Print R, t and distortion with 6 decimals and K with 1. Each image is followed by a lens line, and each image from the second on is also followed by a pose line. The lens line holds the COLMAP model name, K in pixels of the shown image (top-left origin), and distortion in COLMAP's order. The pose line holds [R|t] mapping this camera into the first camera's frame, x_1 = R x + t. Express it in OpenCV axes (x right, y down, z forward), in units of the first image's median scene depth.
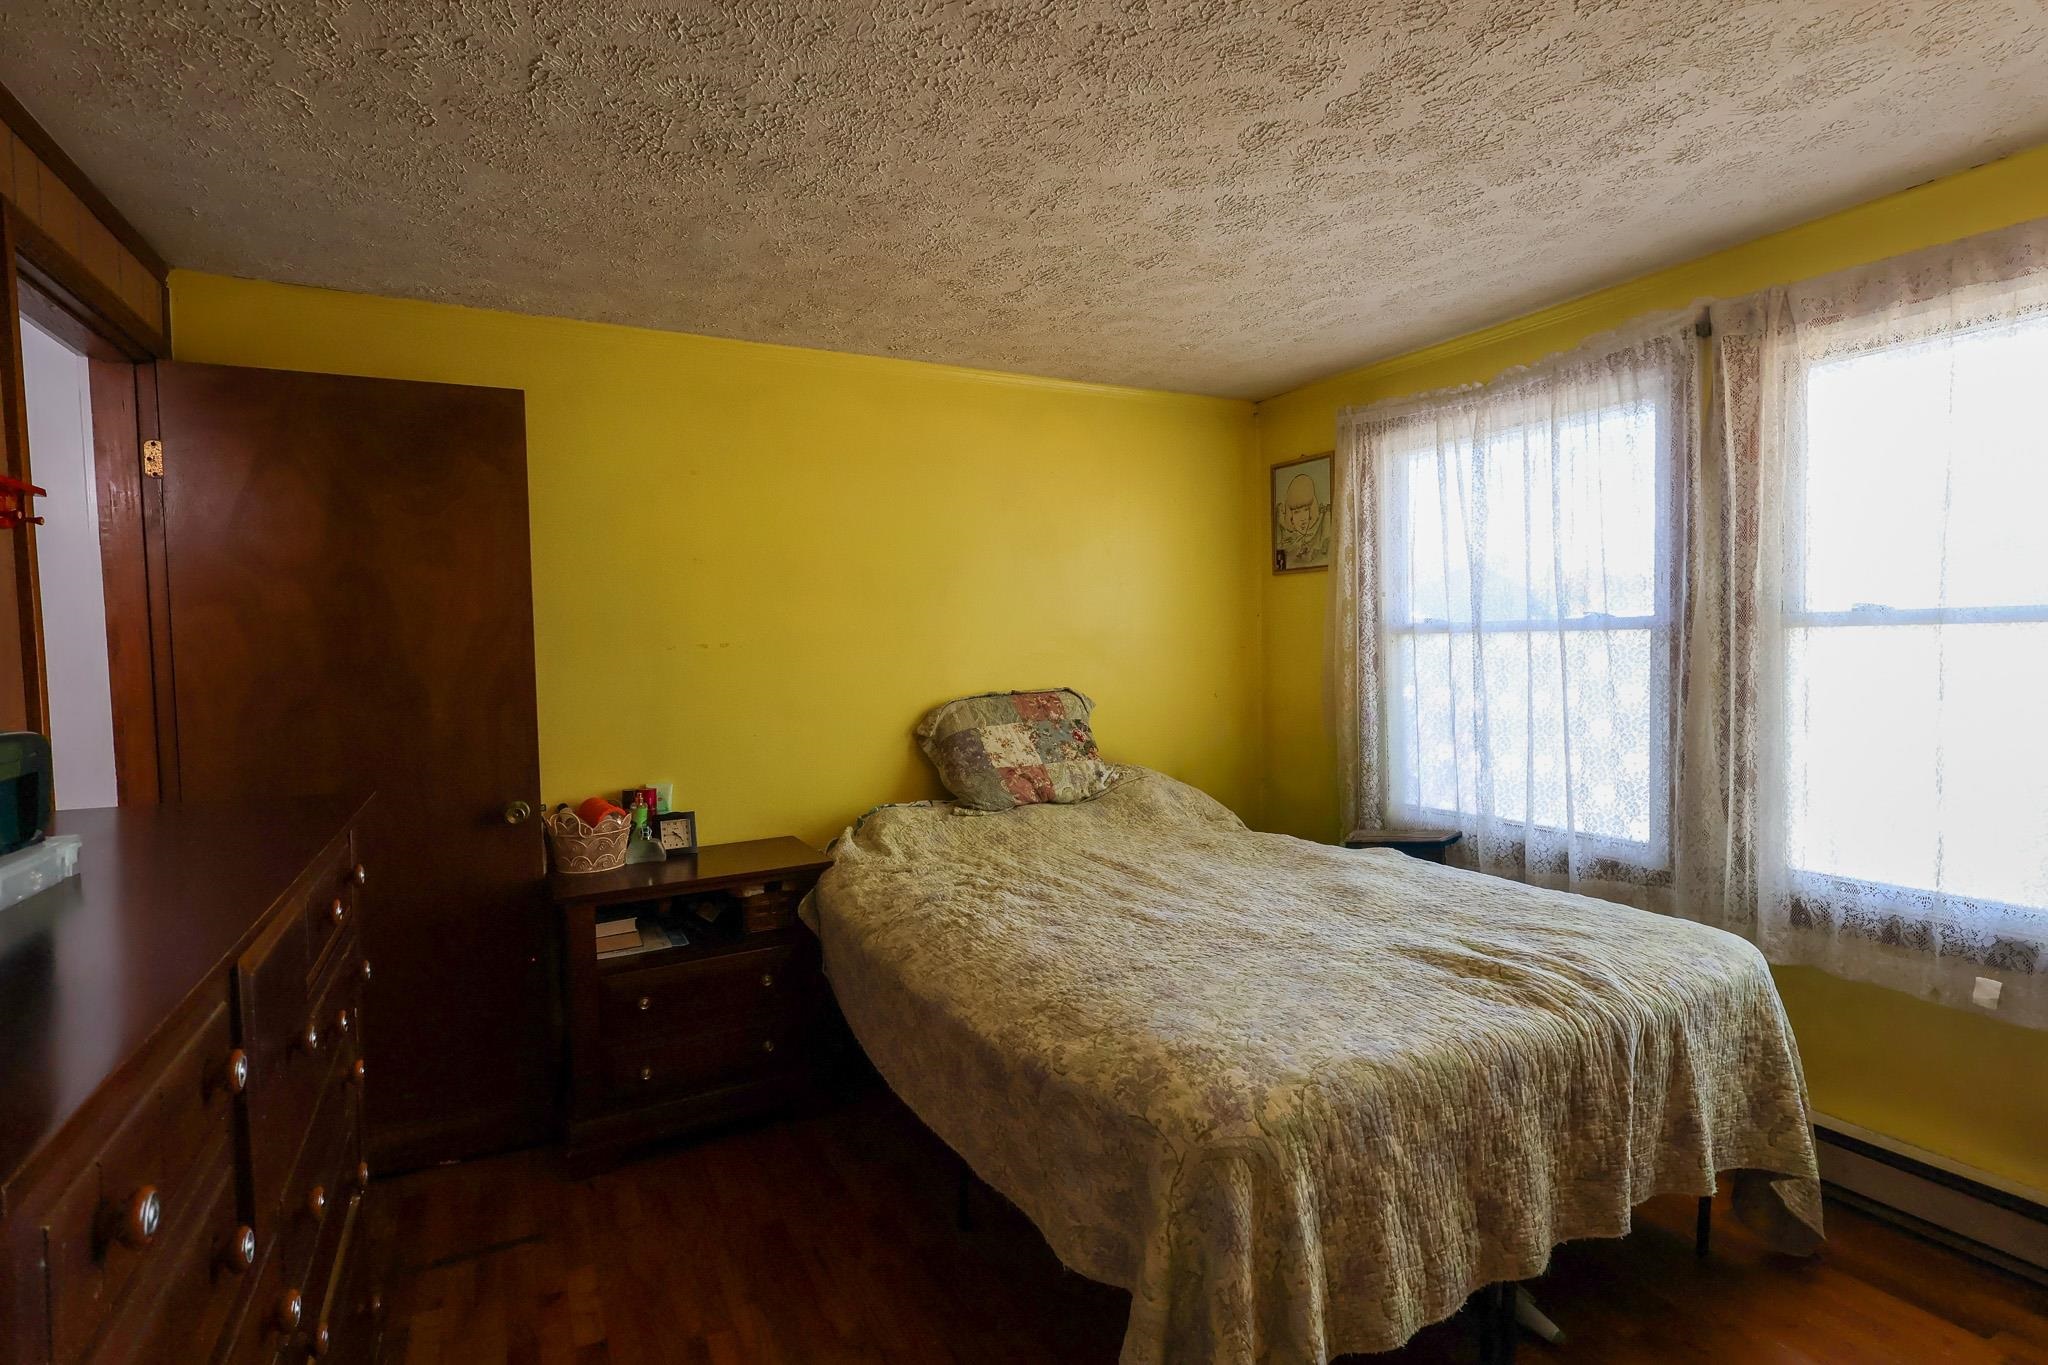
lens RADIAL K [[973.2, 0, 1024.0], [0, 973.2, 682.5], [0, 0, 1]] dist [0.000415, -0.000189]
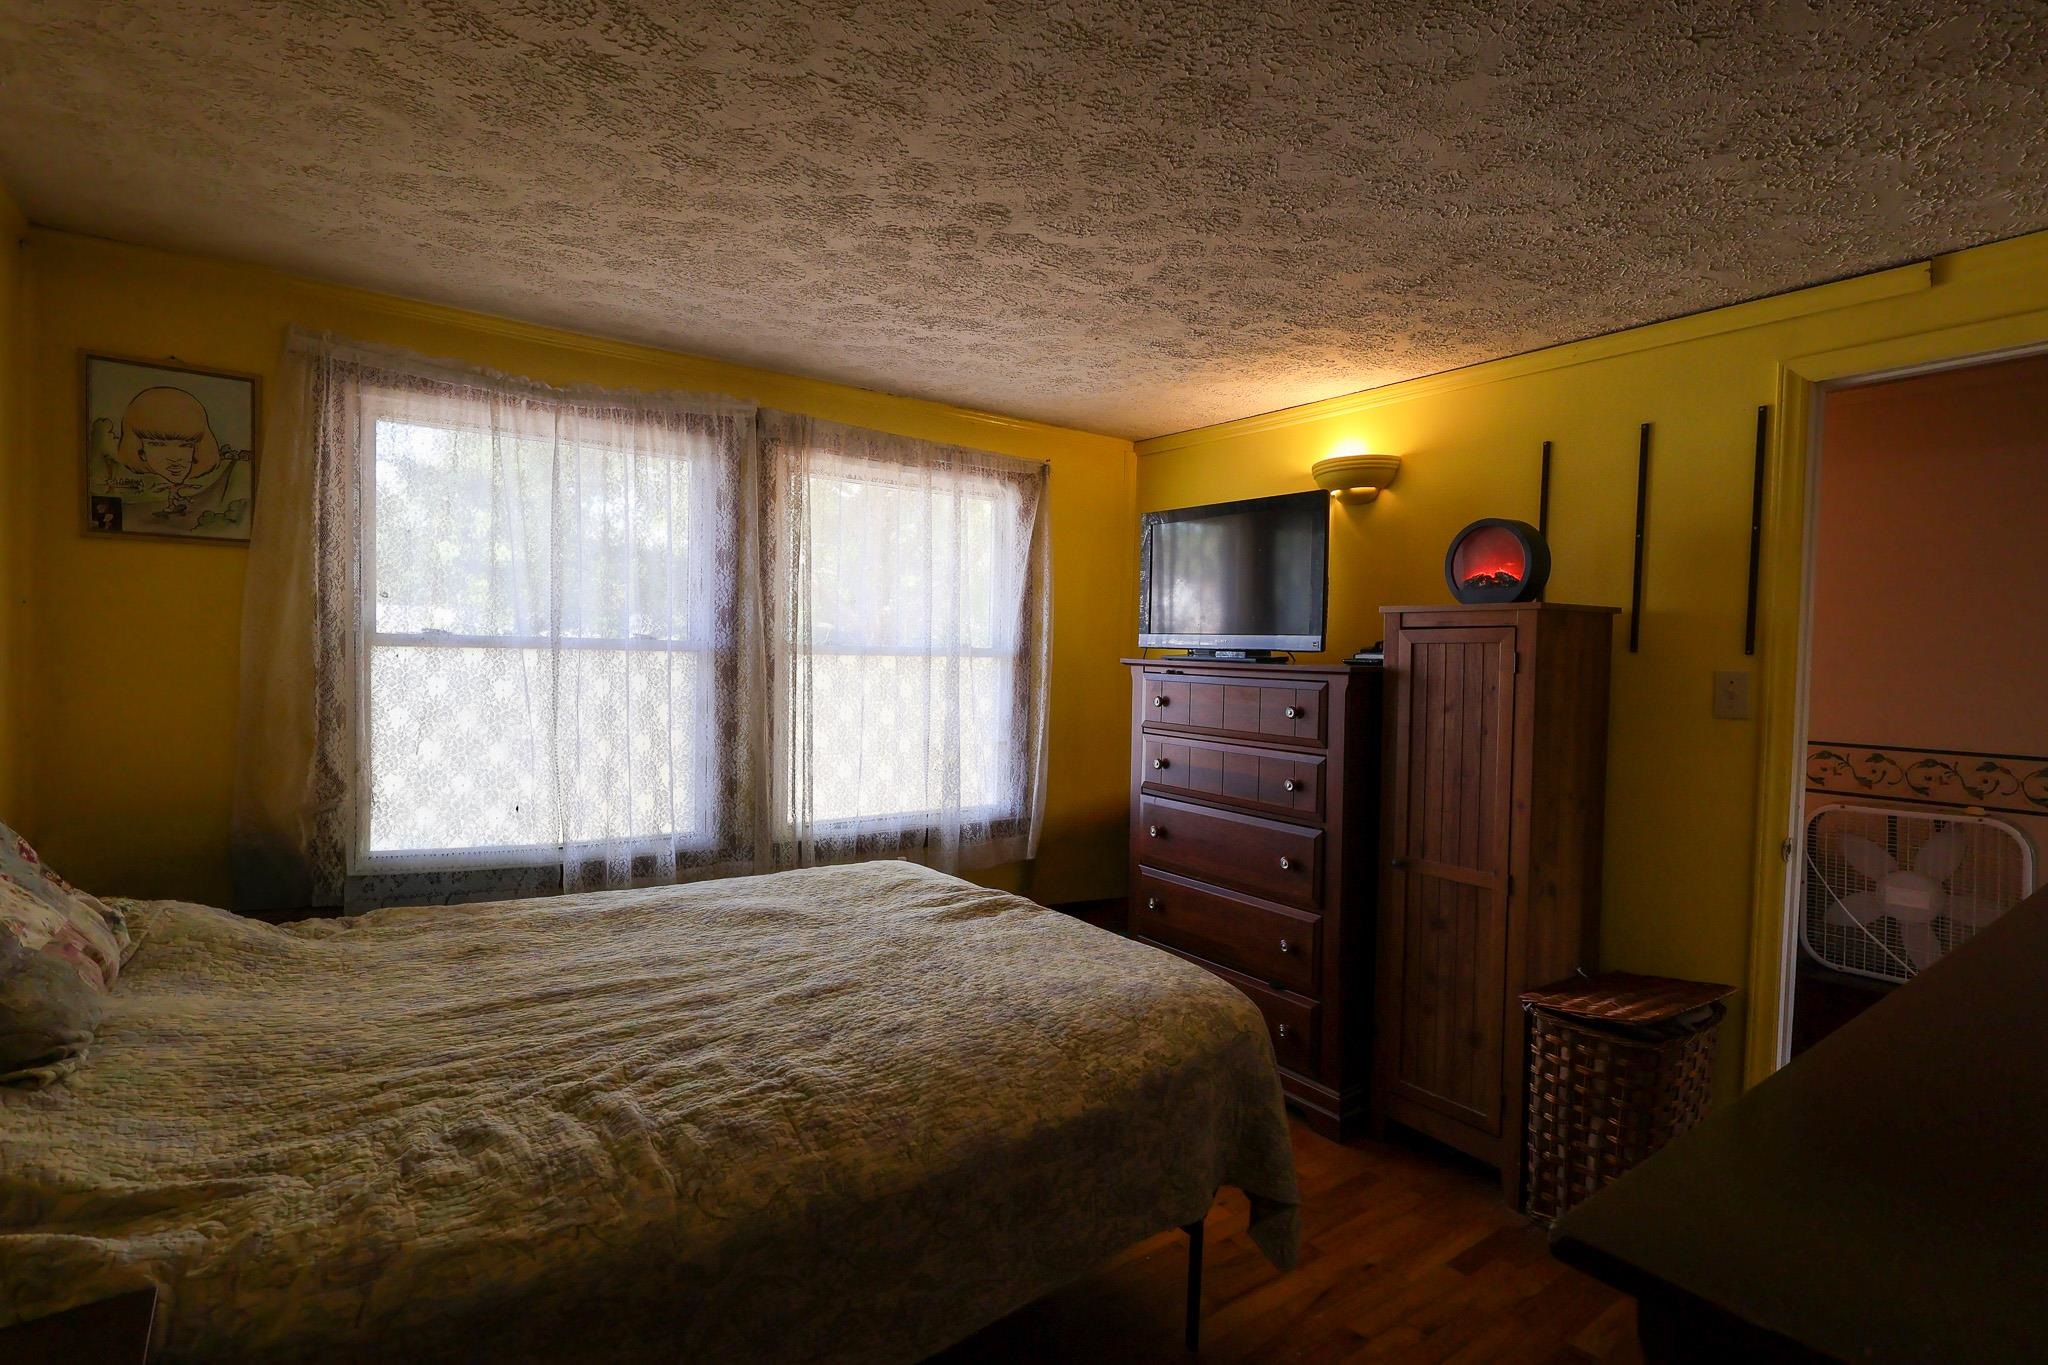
lens RADIAL K [[973.2, 0, 1024.0], [0, 973.2, 682.5], [0, 0, 1]] dist [0.000415, -0.000189]
pose [[-0.142250, -0.012771, 0.989748, -0.703433], [0.023073, 0.999602, 0.016215, -0.032505], [-0.989562, 0.025143, -0.141899, 0.911942]]
